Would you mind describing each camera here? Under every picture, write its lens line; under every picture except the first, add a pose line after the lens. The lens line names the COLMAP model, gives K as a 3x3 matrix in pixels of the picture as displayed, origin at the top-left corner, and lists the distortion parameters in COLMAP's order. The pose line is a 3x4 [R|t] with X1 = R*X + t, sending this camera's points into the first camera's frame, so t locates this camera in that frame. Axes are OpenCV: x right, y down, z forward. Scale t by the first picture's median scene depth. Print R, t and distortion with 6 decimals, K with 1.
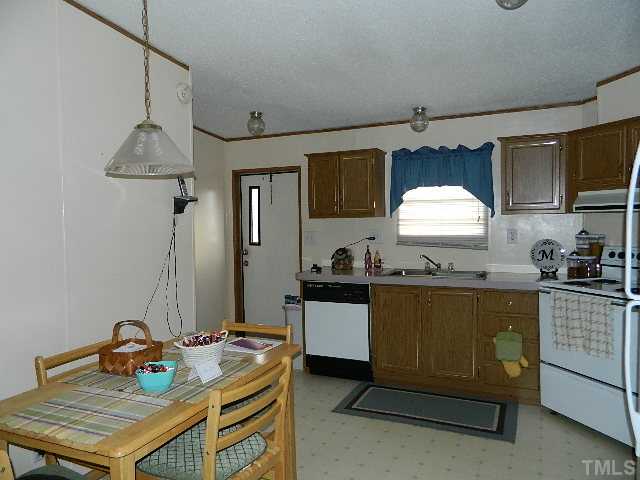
lens RADIAL K [[472.9, 0, 317.1], [0, 472.9, 239.8], [0, 0, 1]] dist [0.006818, -0.010300]
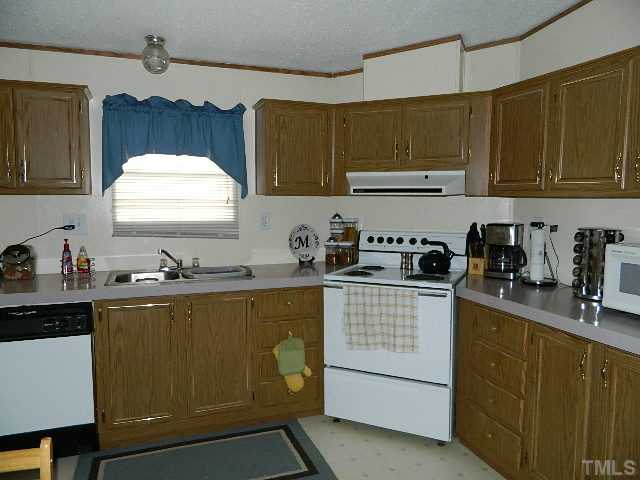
lens RADIAL K [[472.9, 0, 320.2], [0, 472.9, 238.4], [0, 0, 1]] dist [0.006818, -0.010300]
pose [[0.703896, -0.041801, 0.709072, -0.118241], [0.015639, 0.998937, 0.043364, -0.012710], [-0.710131, -0.019435, 0.703802, 0.344412]]
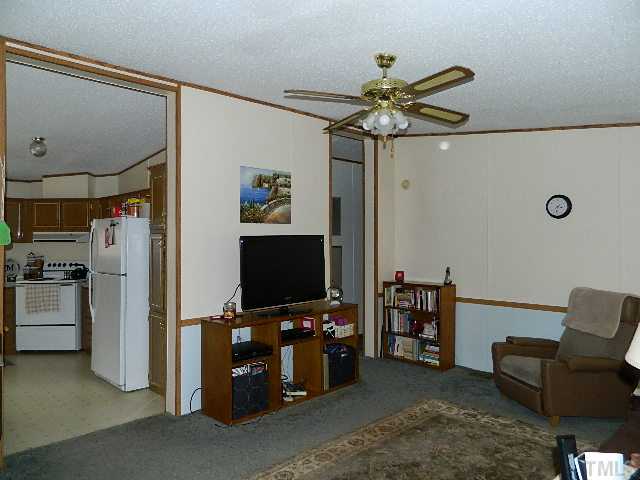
lens RADIAL K [[472.9, 0, 321.0], [0, 472.9, 234.2], [0, 0, 1]] dist [0.006818, -0.010300]
pose [[0.338587, 0.029140, 0.940484, -0.712470], [0.039656, 0.998190, -0.045205, 0.032307], [-0.940099, 0.052601, 0.336819, -0.603244]]
